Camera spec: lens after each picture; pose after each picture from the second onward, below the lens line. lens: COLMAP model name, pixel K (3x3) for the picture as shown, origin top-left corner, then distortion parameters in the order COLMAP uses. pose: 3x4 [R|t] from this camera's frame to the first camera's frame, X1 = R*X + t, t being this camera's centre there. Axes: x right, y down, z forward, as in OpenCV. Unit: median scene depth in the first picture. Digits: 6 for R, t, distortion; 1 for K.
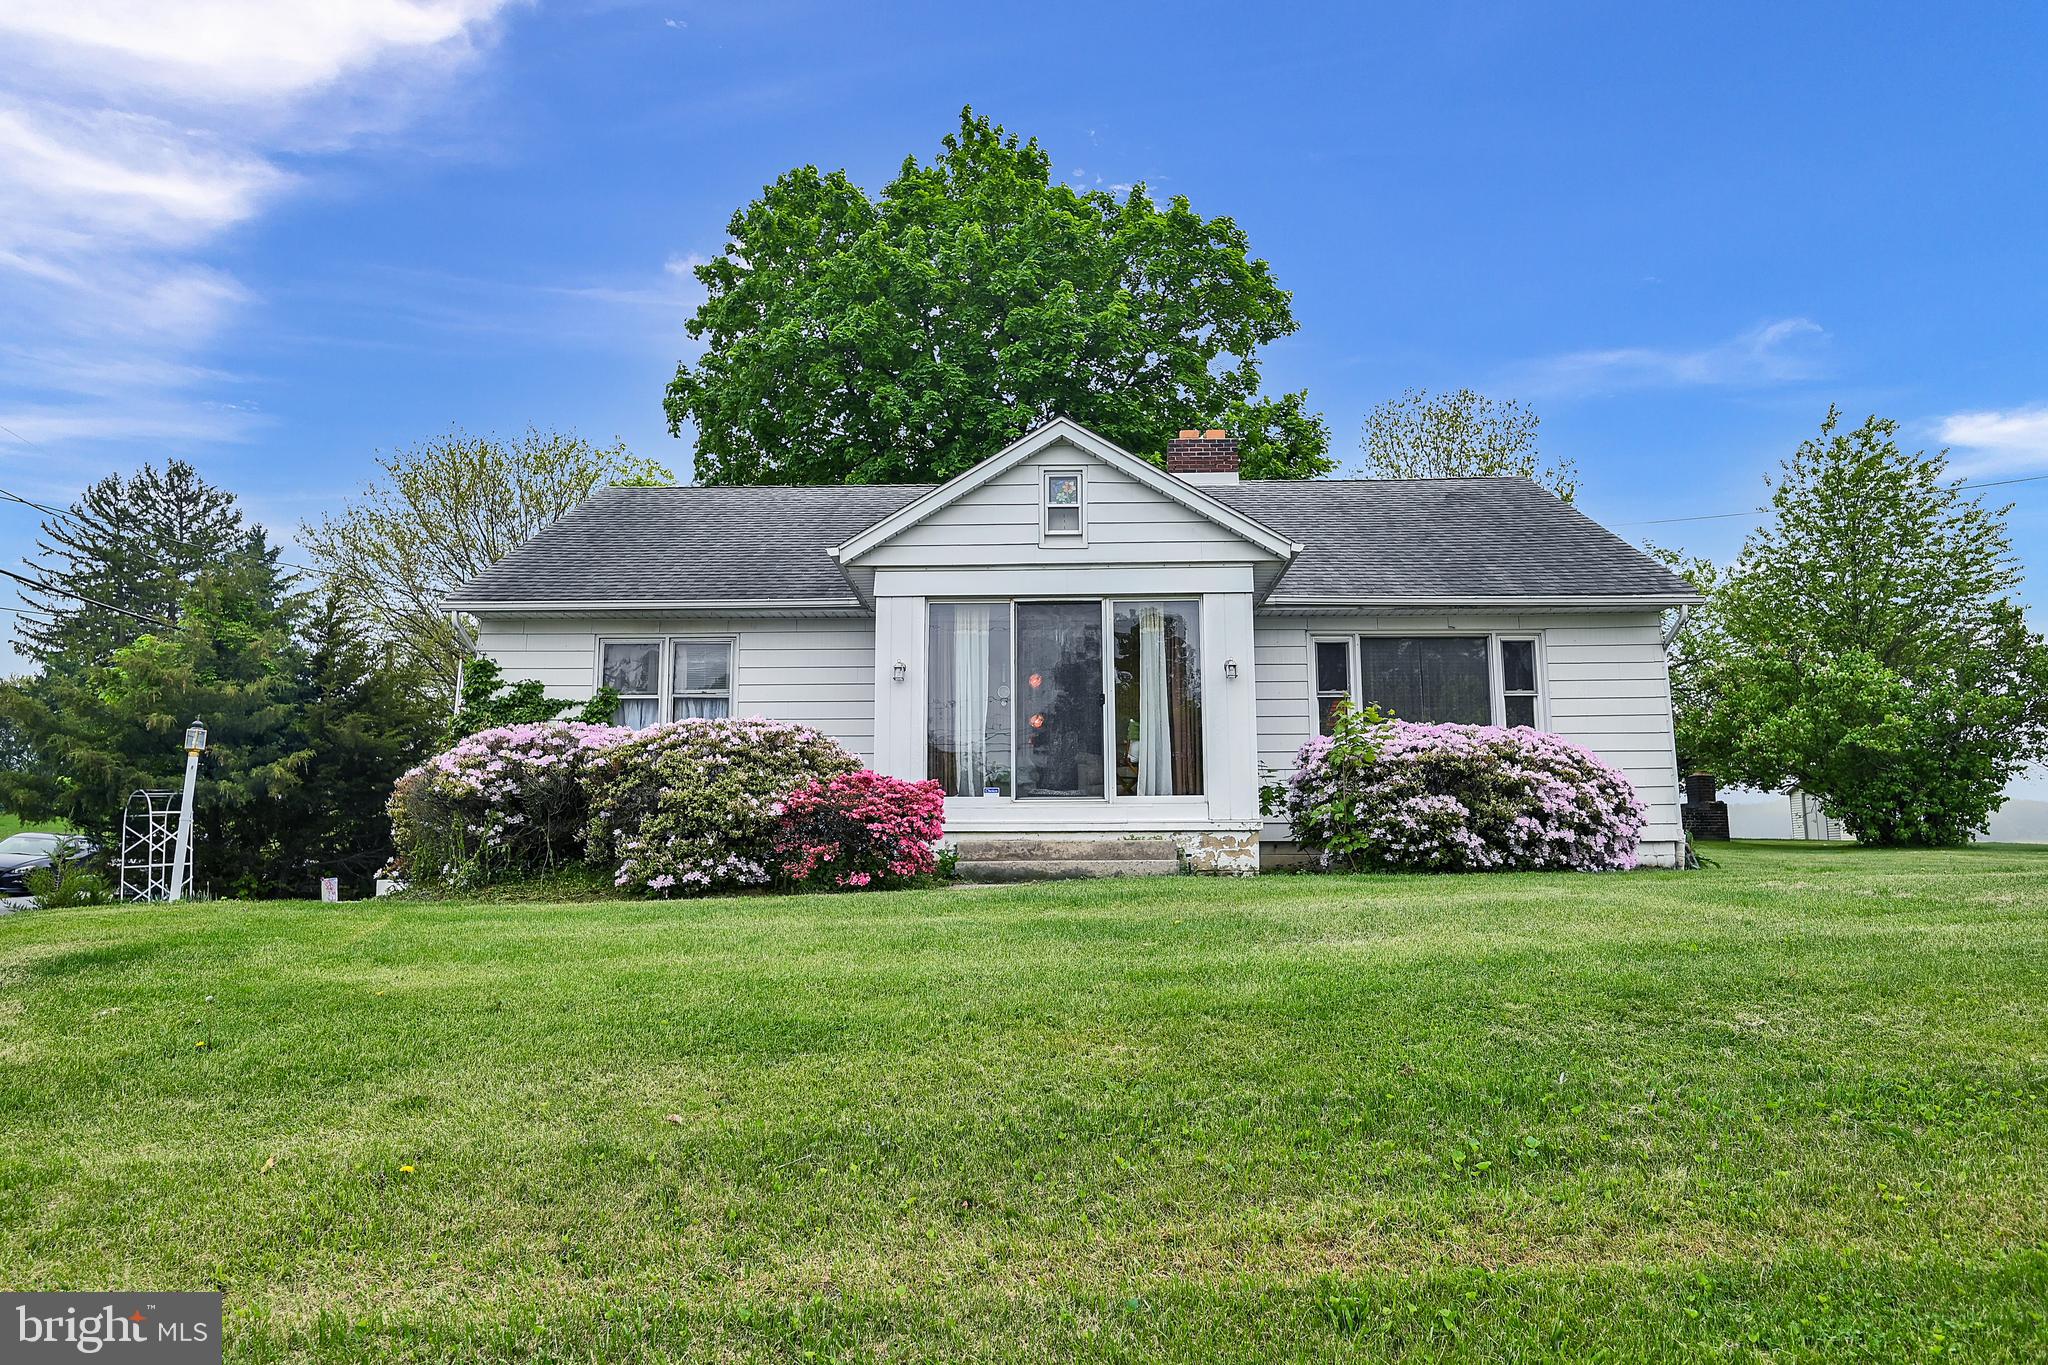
lens RADIAL K [[1254.6, 0, 1024.0], [0, 1254.6, 682.5], [0, 0, 1]] dist [0.000443, 0.000814]
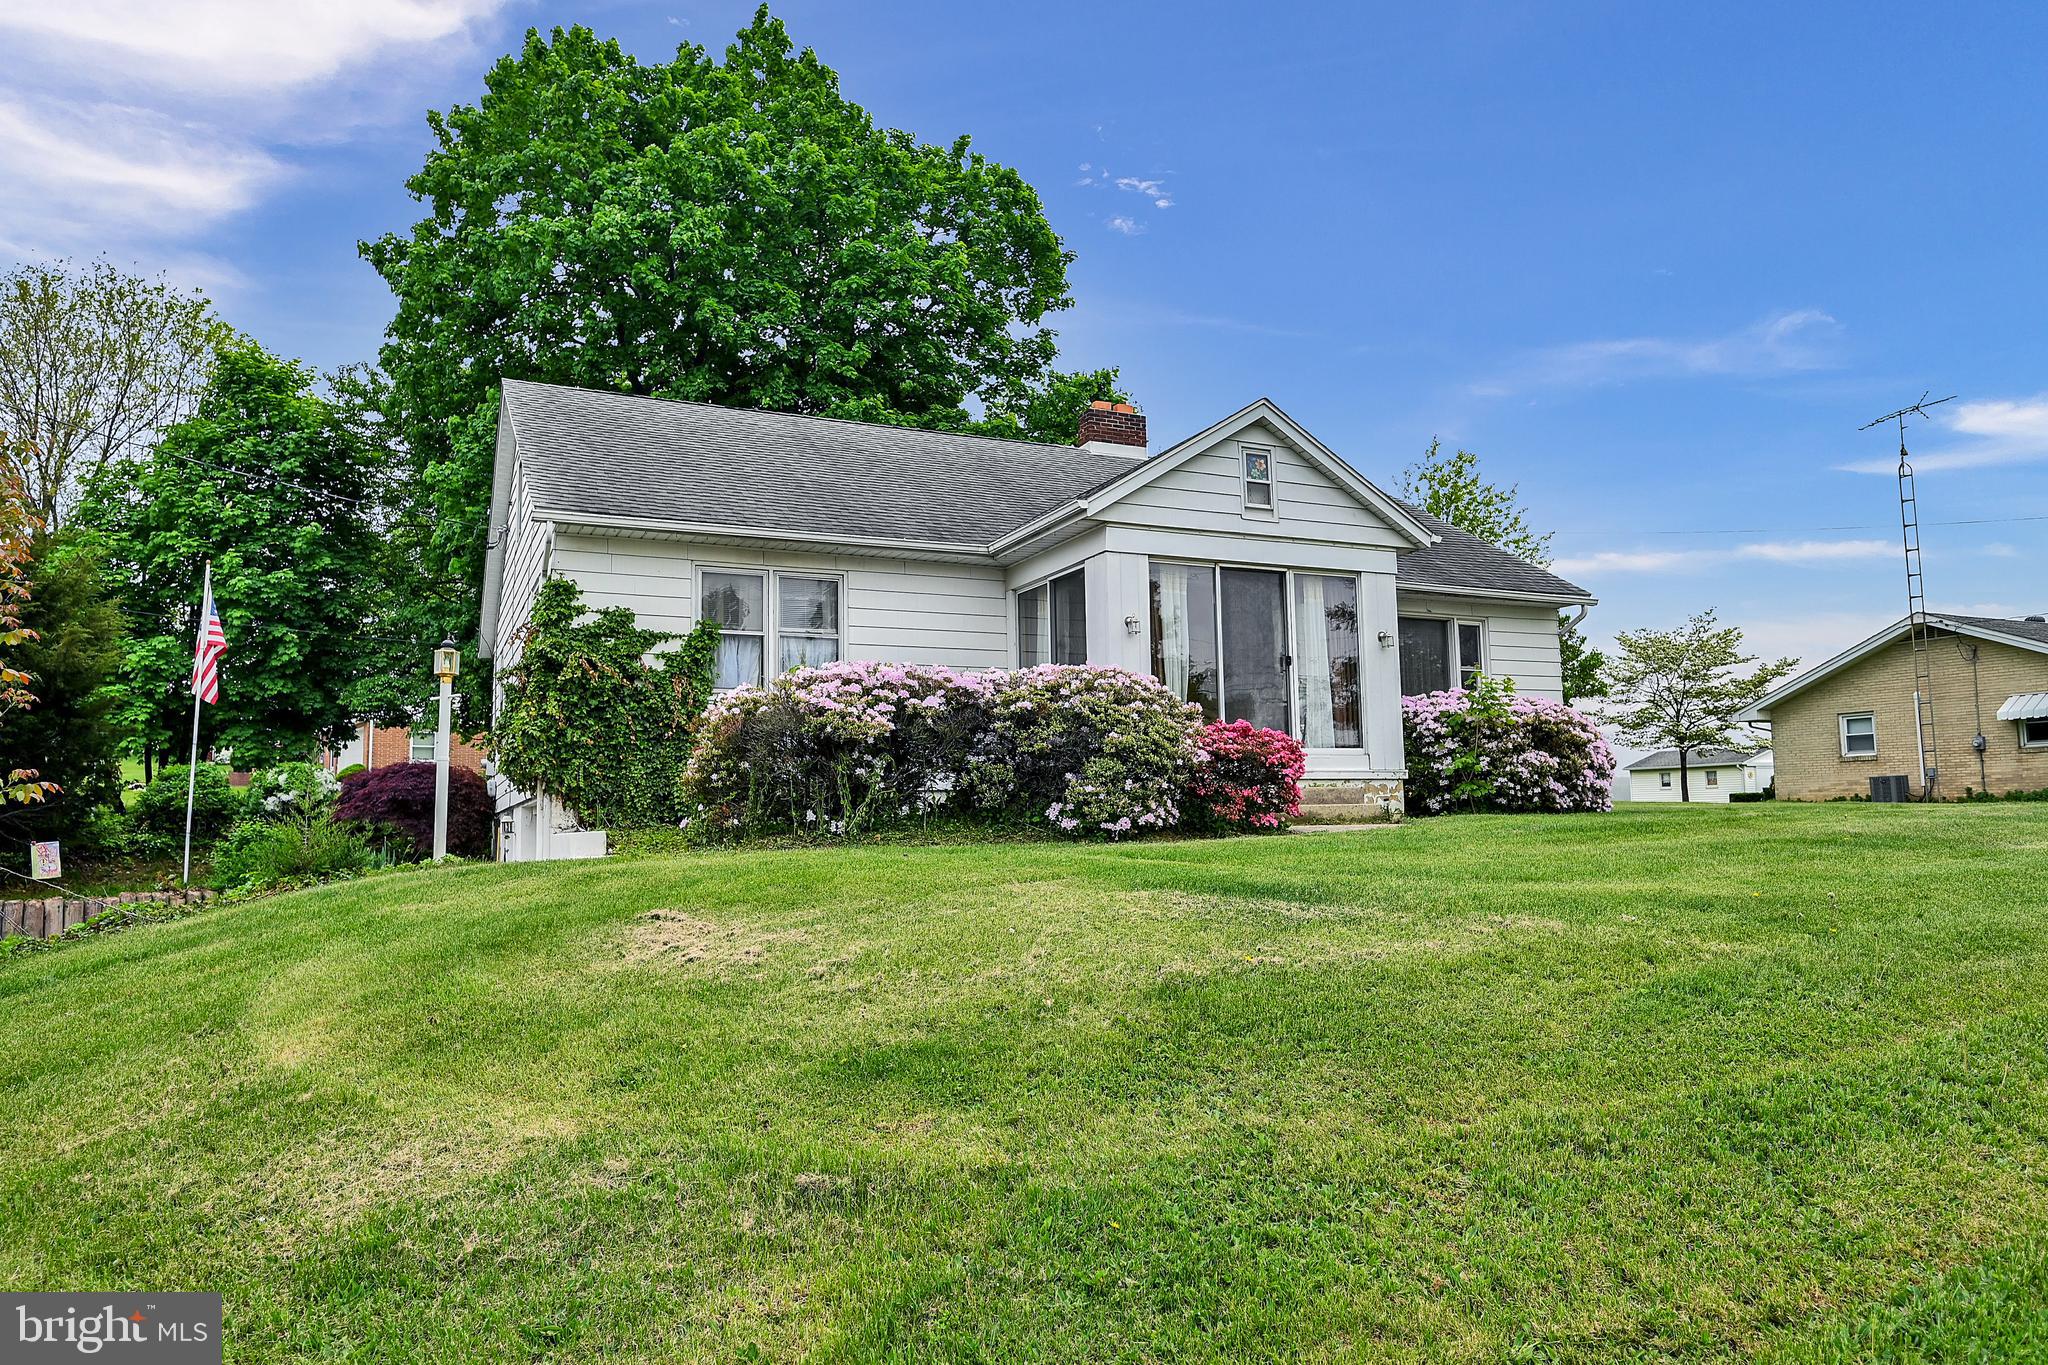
lens RADIAL K [[1314.0, 0, 1024.0], [0, 1314.0, 682.5], [0, 0, 1]] dist [0.002540, 0.000188]
pose [[0.896485, 0.036555, 0.441563, -0.659362], [-0.052558, 0.998328, 0.024060, 0.016795], [-0.439945, -0.044778, 0.896908, 0.059779]]
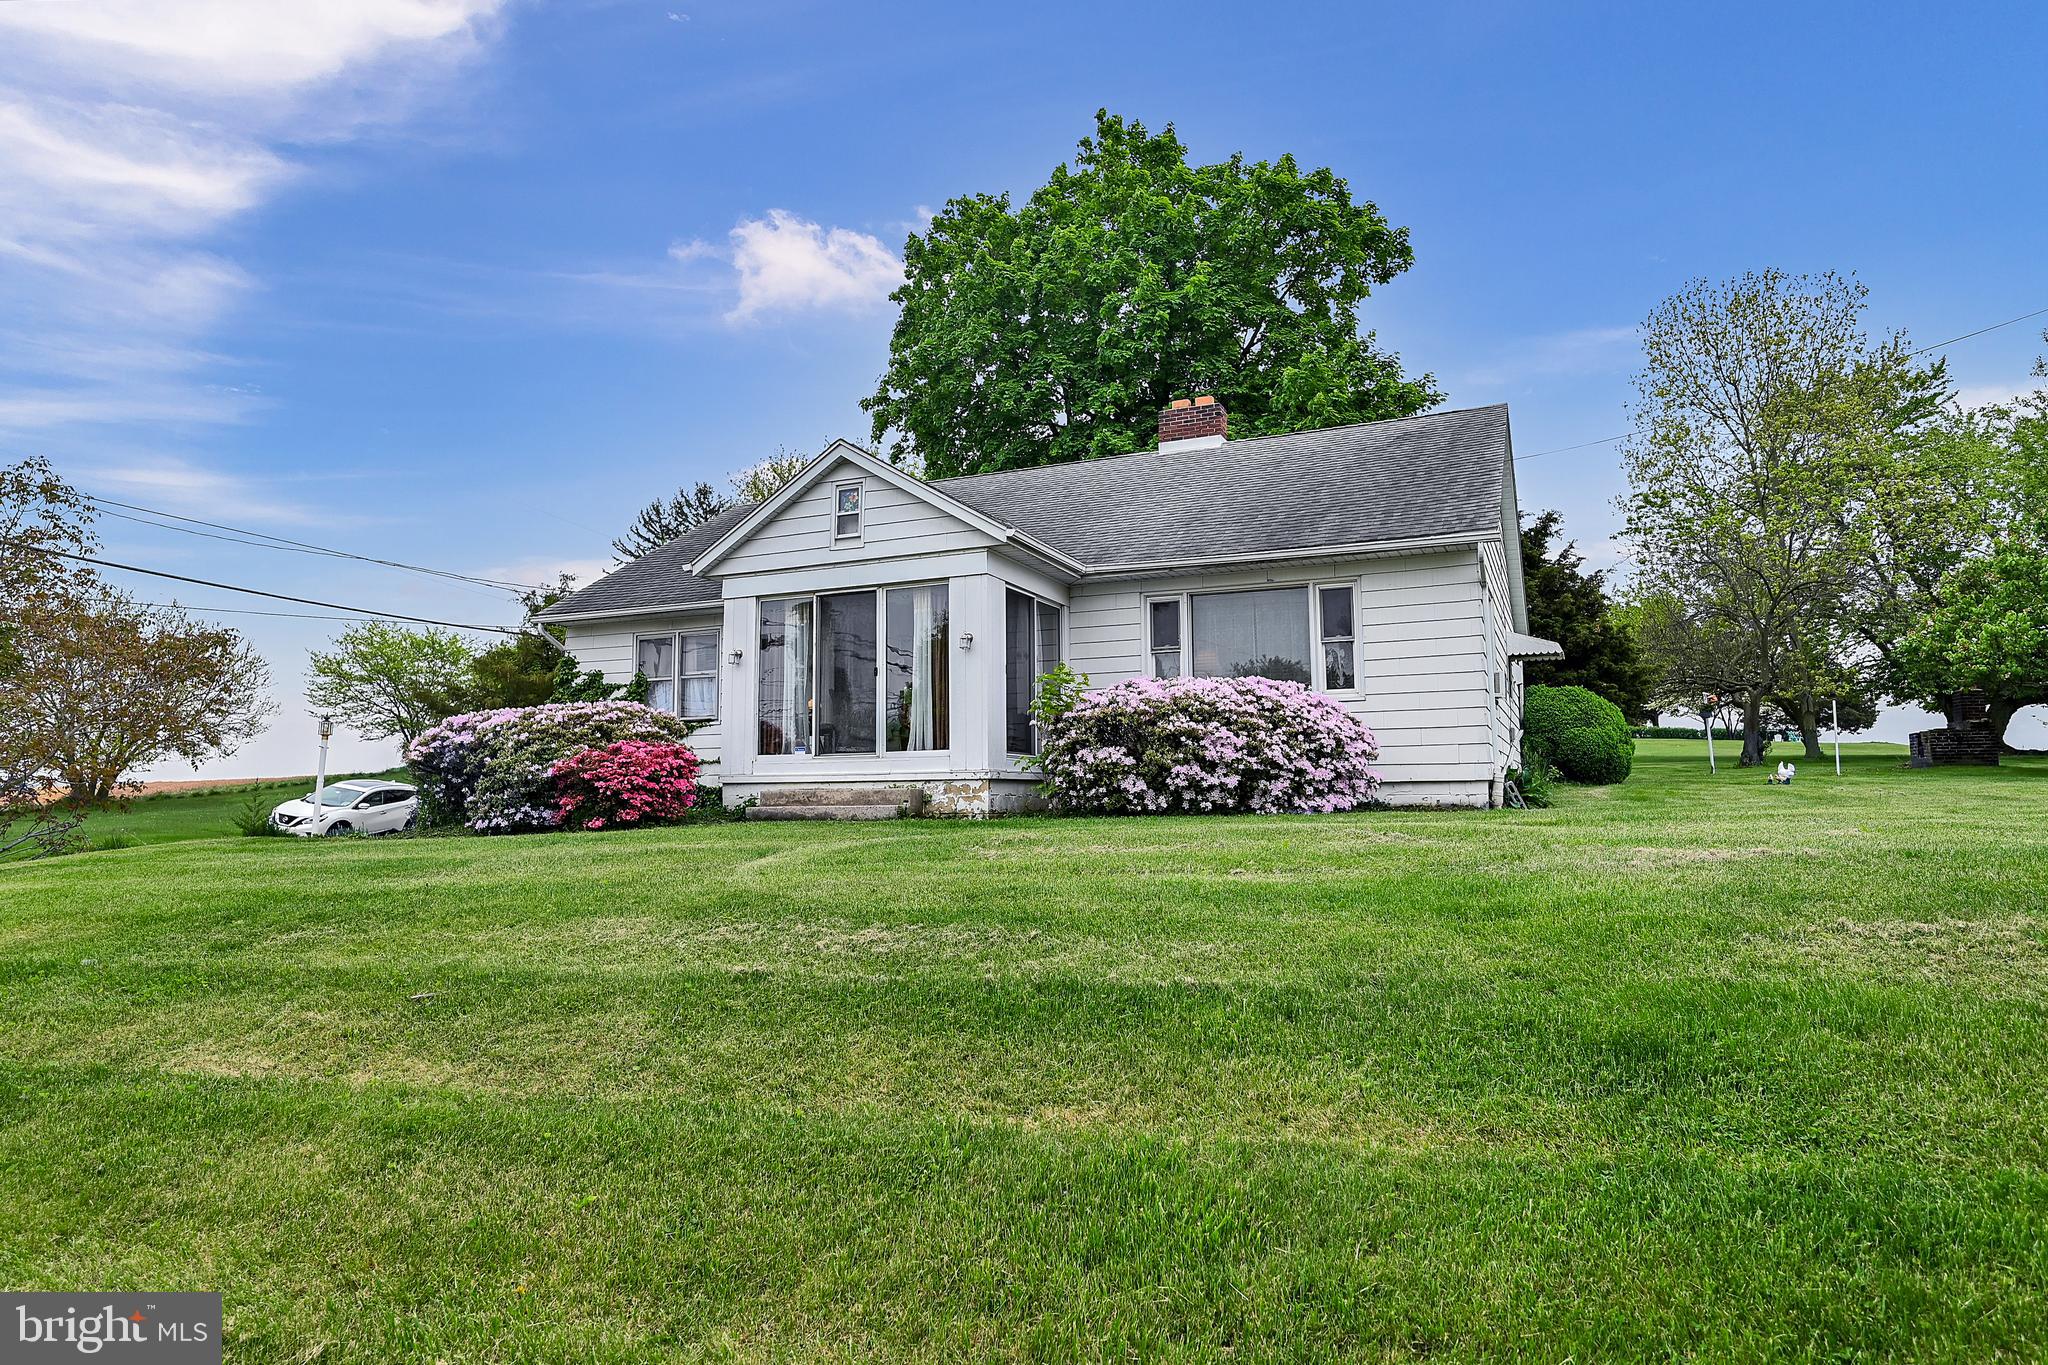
lens RADIAL K [[1180.4, 0, 1035.6], [0, 1180.4, 668.1], [0, 0, 1]] dist [0.003799, 0.000394]
pose [[0.925262, -0.046521, -0.376466, 0.632671], [0.061999, 0.997652, 0.029095, -0.014125], [0.374228, -0.050262, 0.925974, 0.003735]]
